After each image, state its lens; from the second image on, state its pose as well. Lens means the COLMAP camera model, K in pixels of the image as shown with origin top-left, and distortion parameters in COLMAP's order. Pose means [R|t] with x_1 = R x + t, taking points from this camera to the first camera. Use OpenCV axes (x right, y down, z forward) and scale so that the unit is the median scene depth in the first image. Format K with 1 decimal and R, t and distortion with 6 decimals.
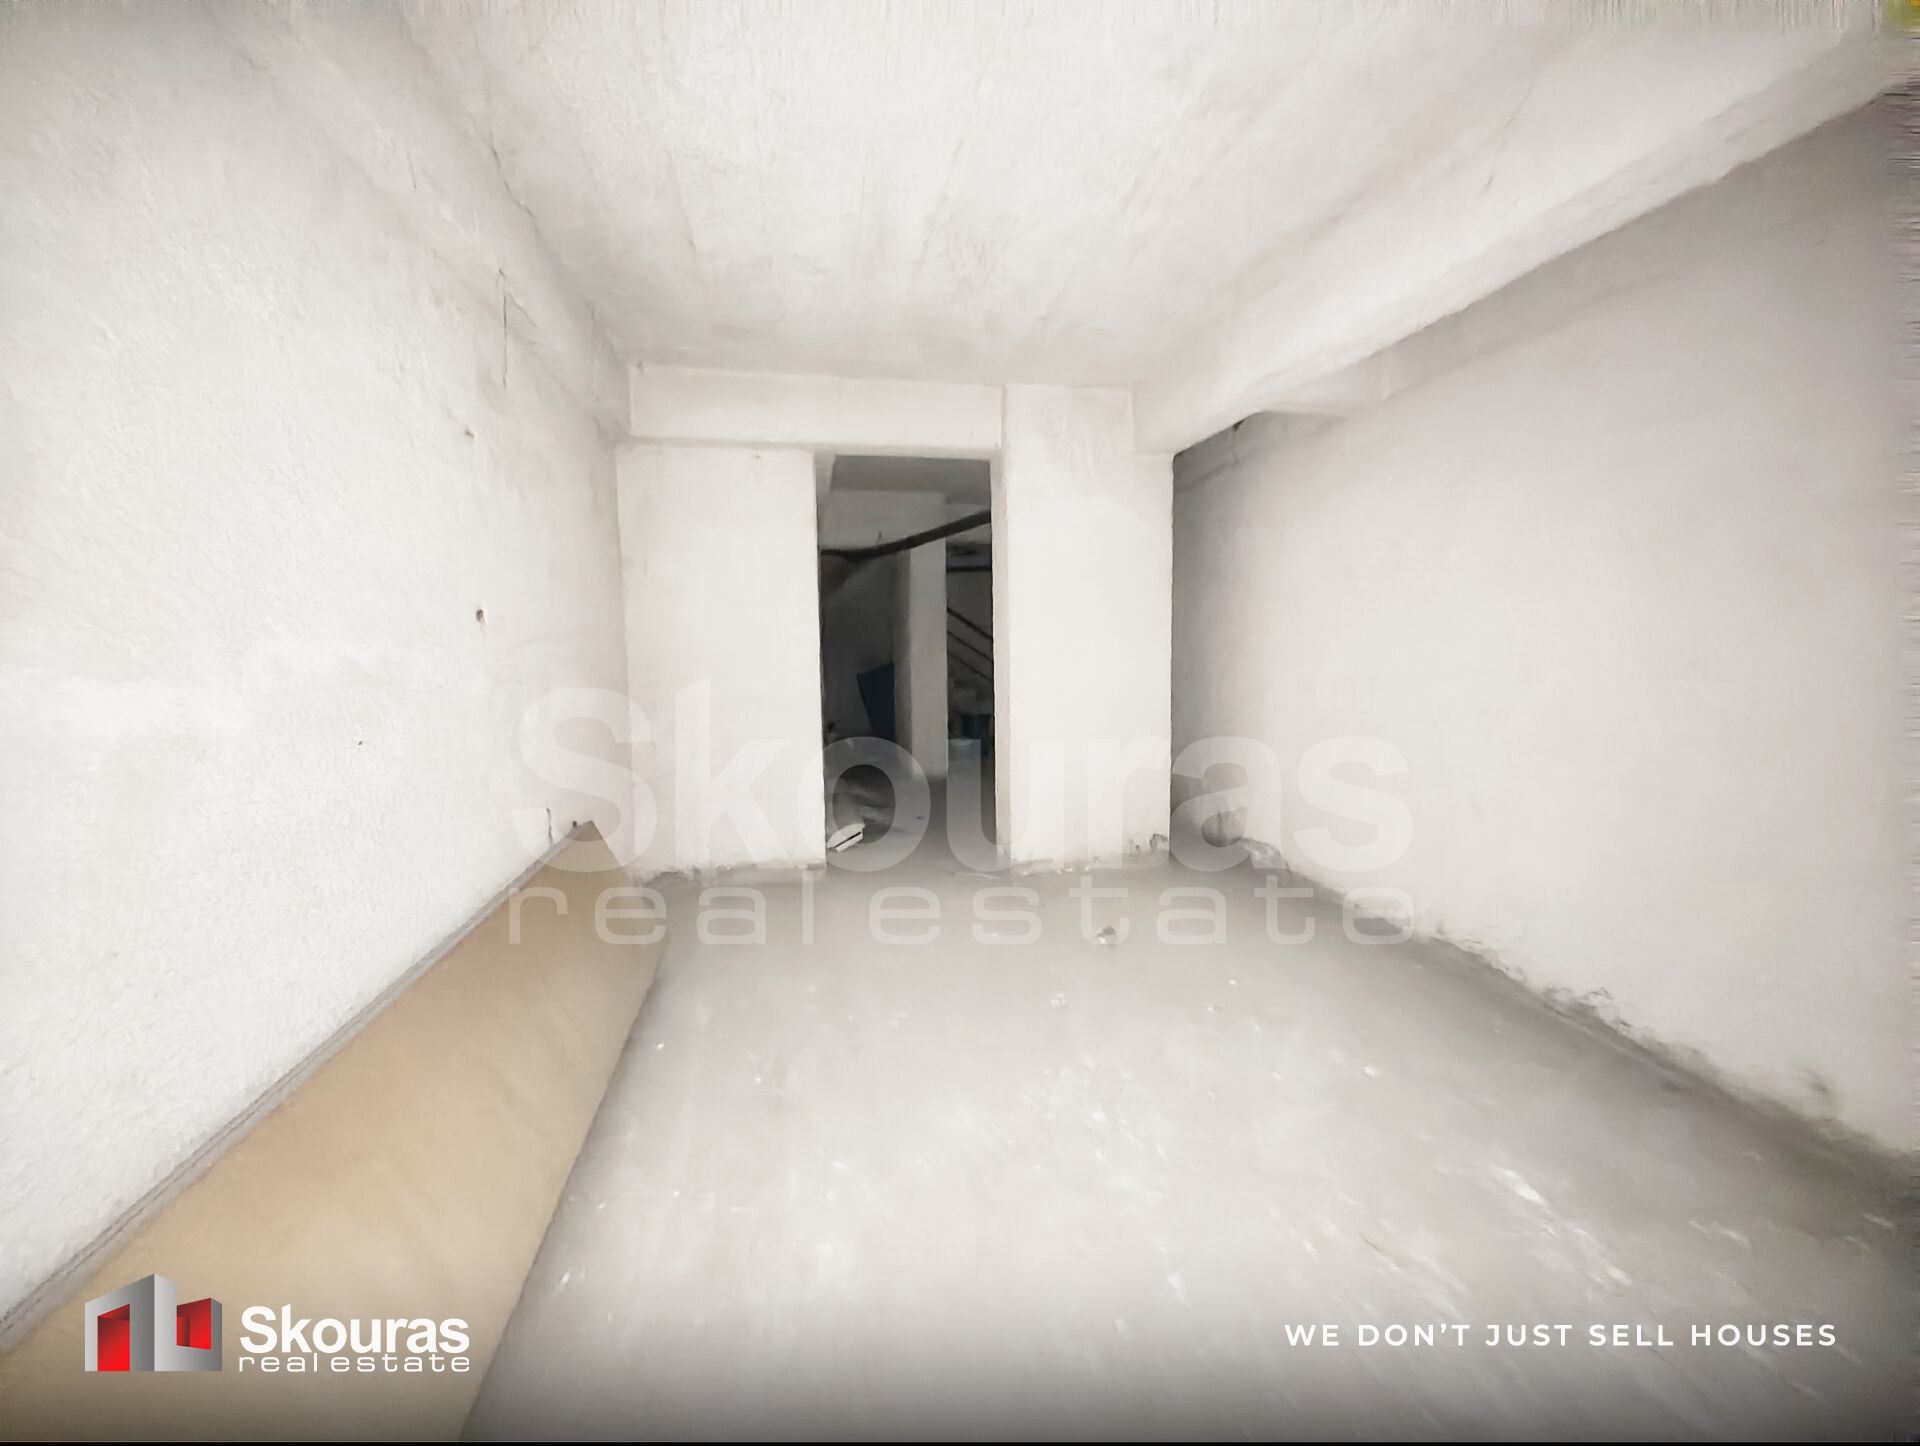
lens RADIAL K [[775.3, 0, 960.0], [0, 775.3, 723.0], [0, 0, 1]] dist [0.000778, -0.000088]
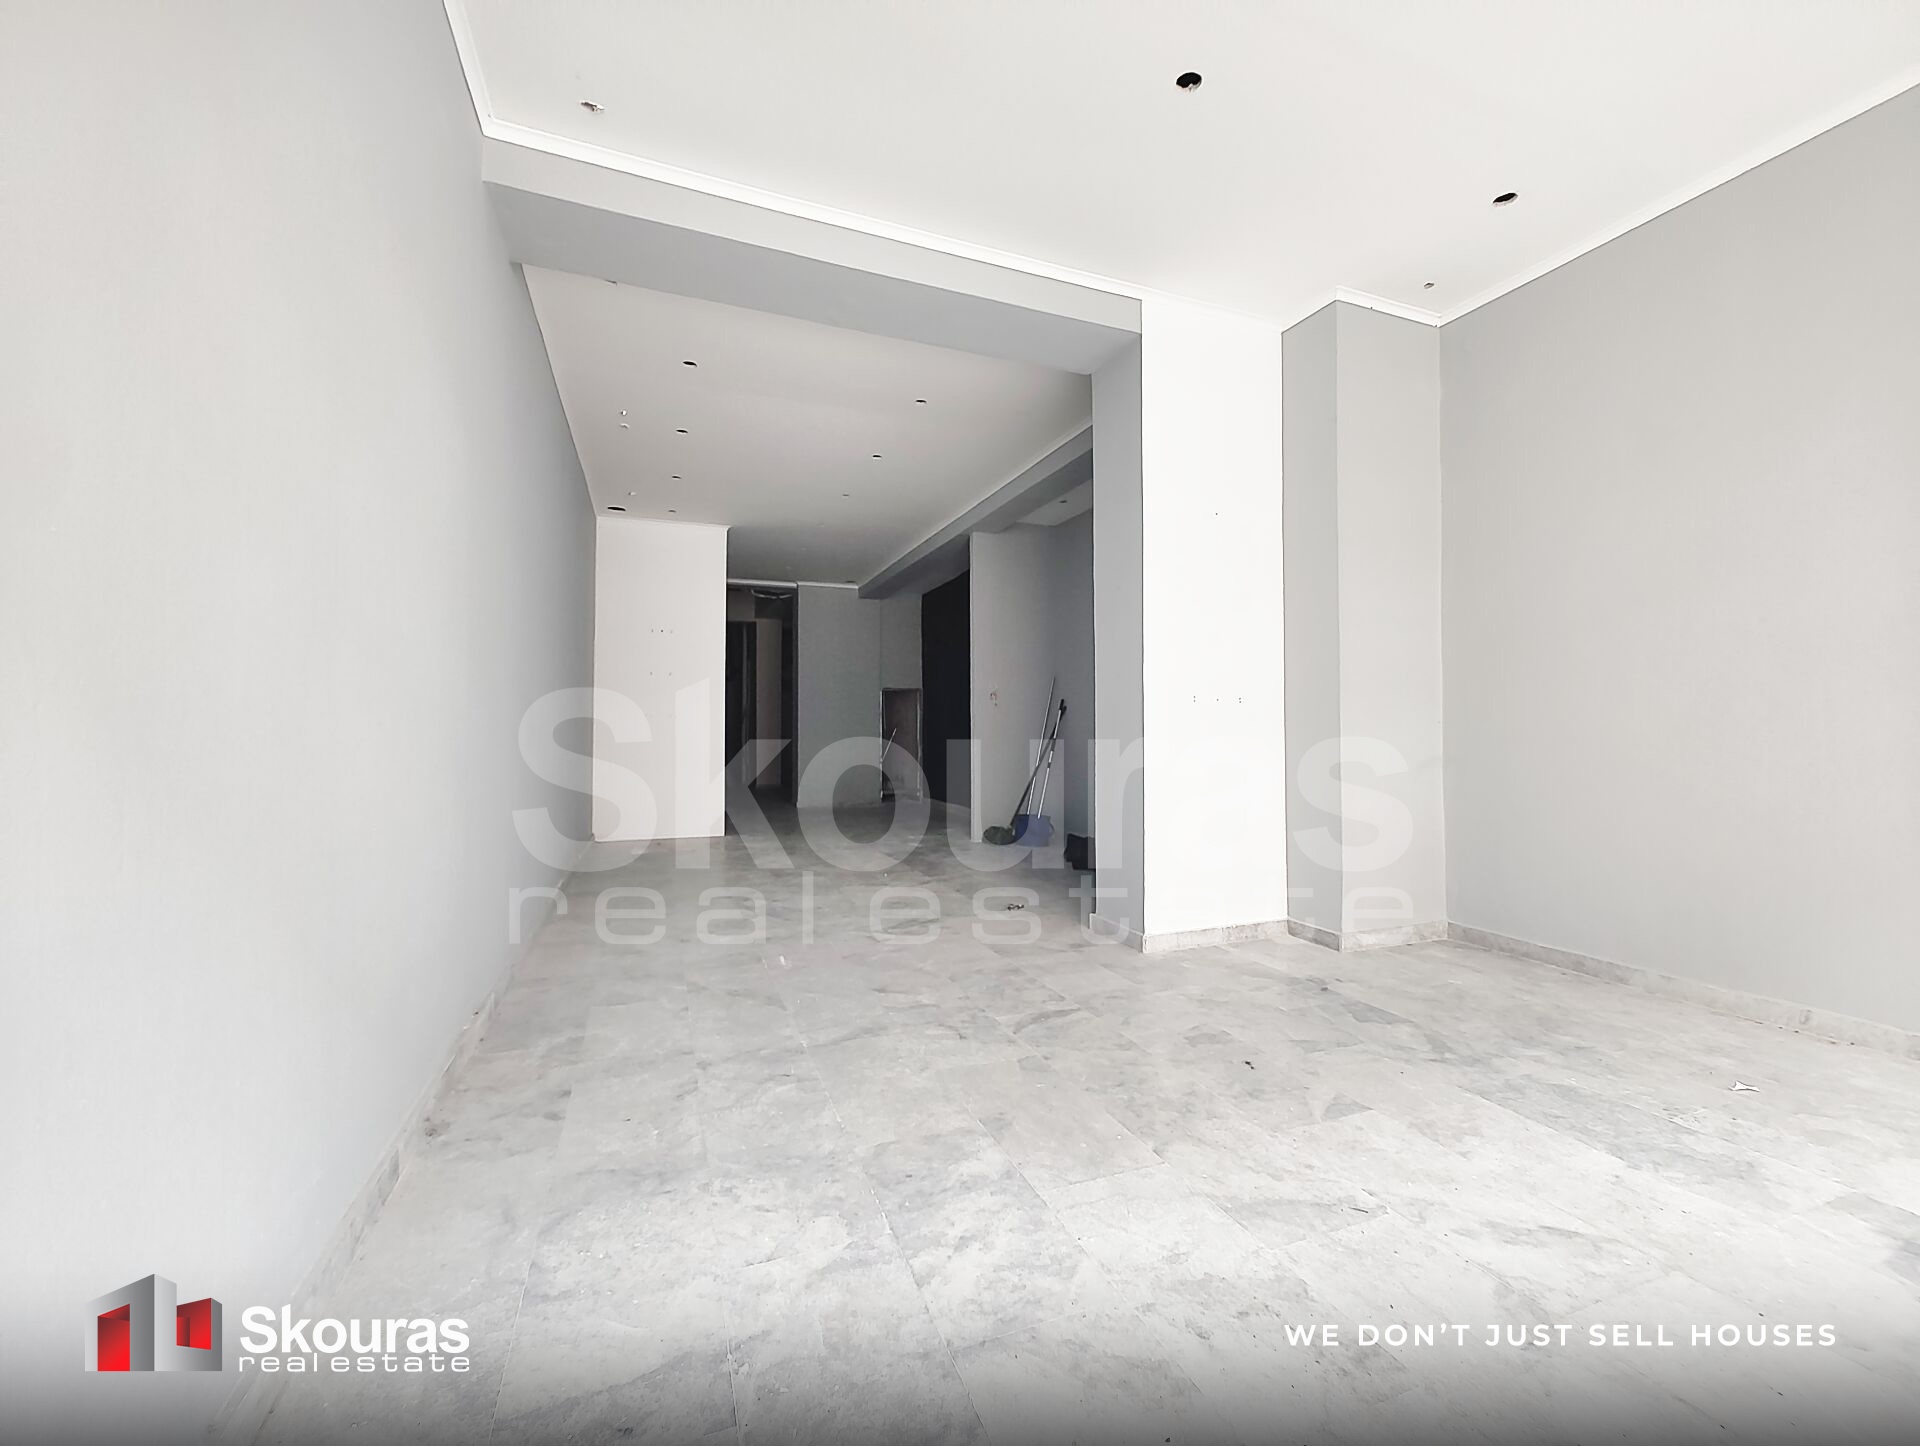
lens RADIAL K [[775.3, 0, 960.0], [0, 775.3, 723.0], [0, 0, 1]] dist [0.000778, -0.000088]
pose [[1.000000, 0.000224, 0.000839, 0.233366], [-0.000224, 1.000000, 0.000189, -0.000616], [-0.000839, -0.000189, 1.000000, -0.002073]]
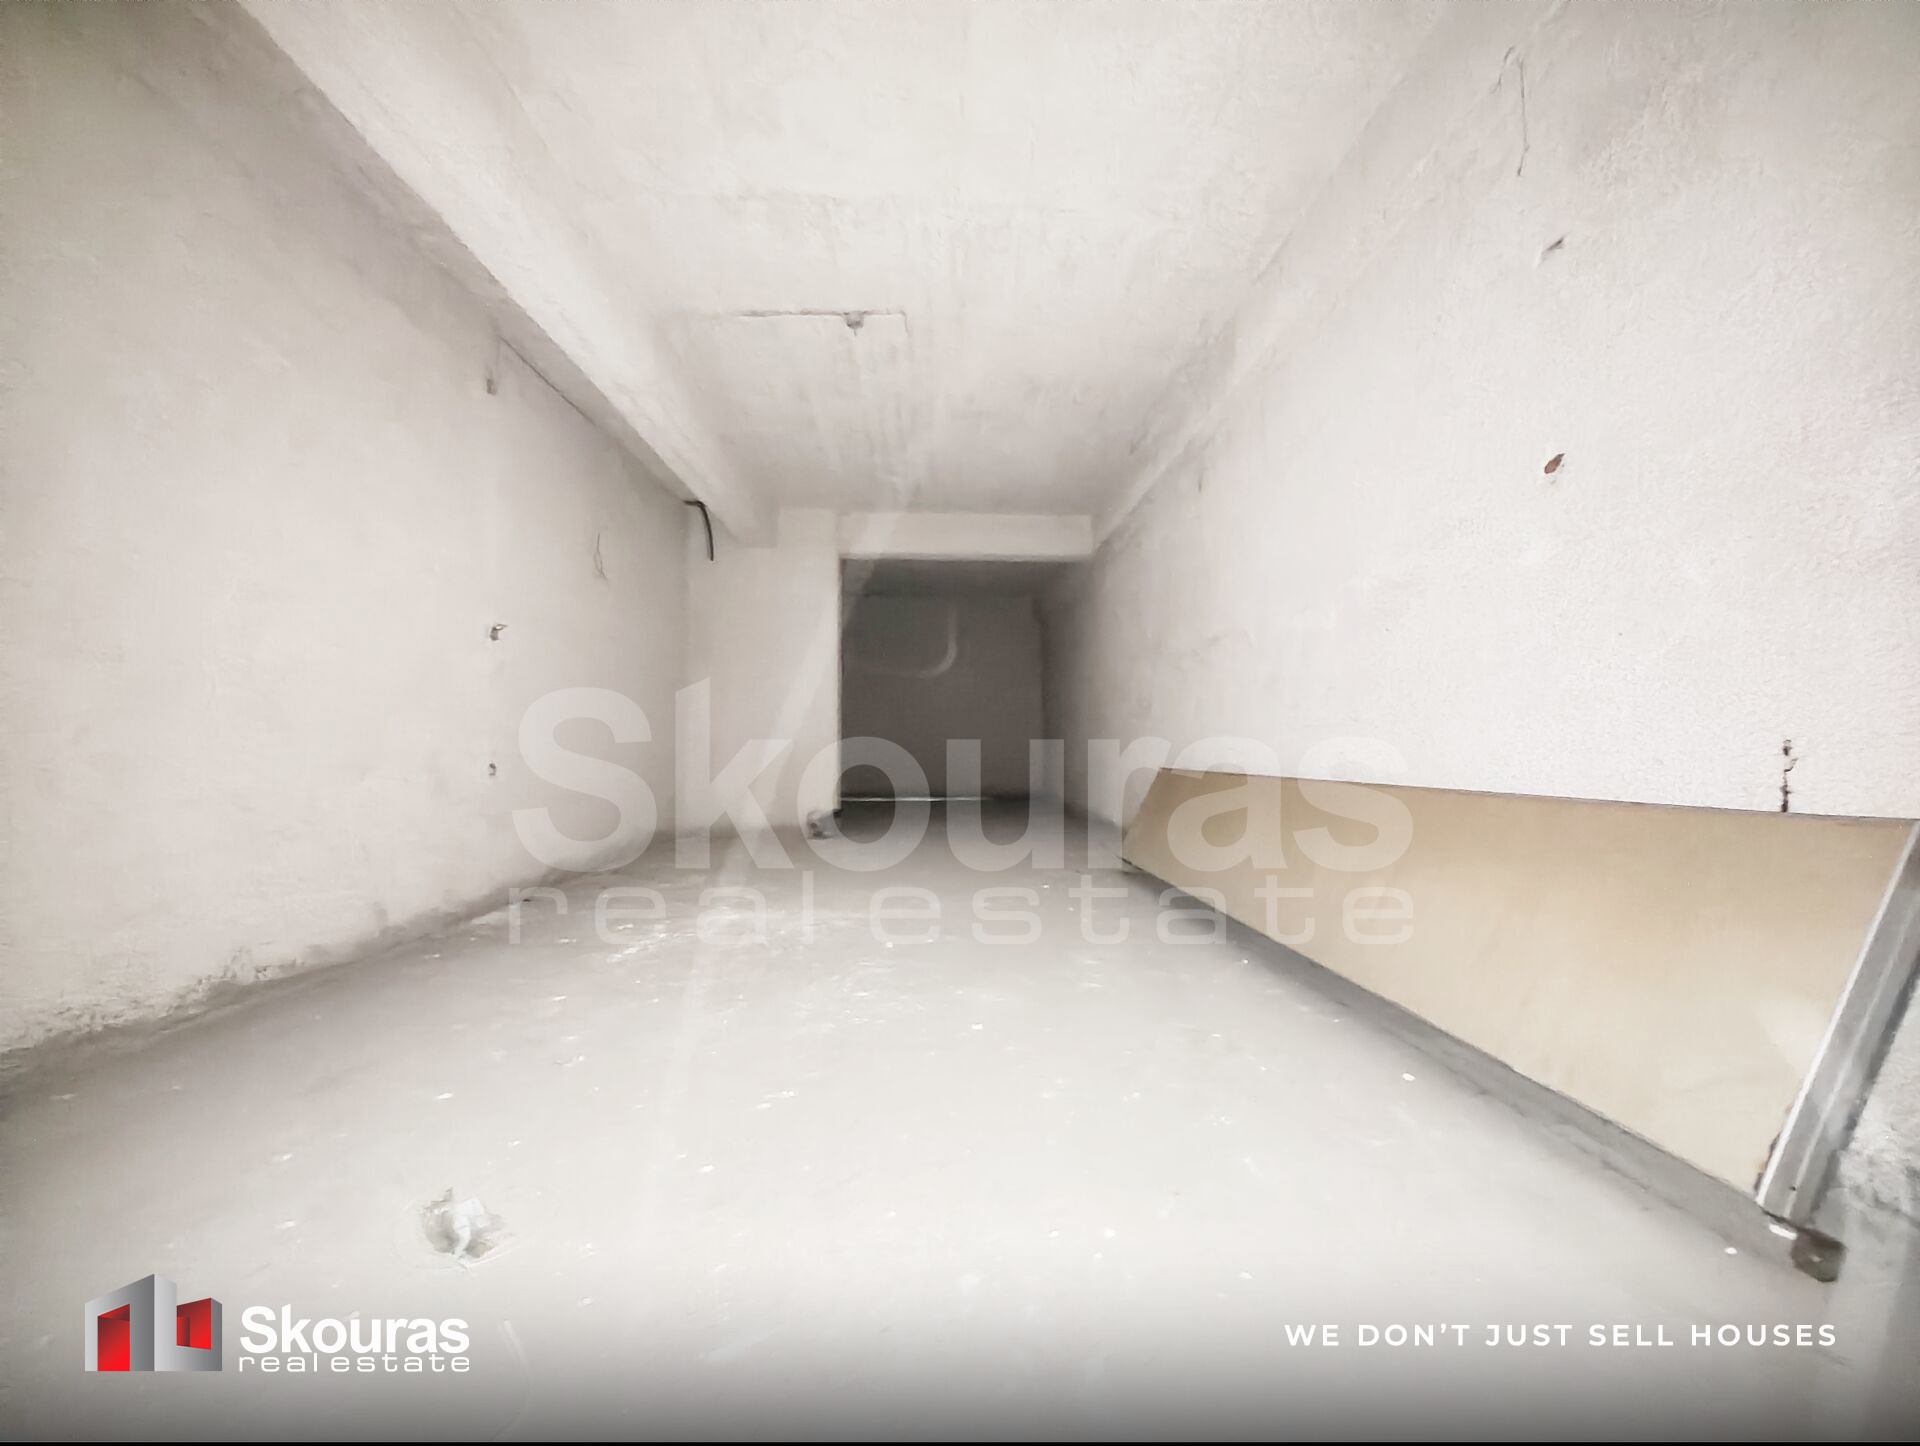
lens RADIAL K [[775.3, 0, 960.0], [0, 775.3, 723.0], [0, 0, 1]] dist [0.000778, -0.000088]
pose [[0.999999, -0.001042, -0.000569, -0.401795], [0.001042, 0.999999, 0.000235, -0.000535], [0.000569, -0.000236, 1.000000, -0.000309]]
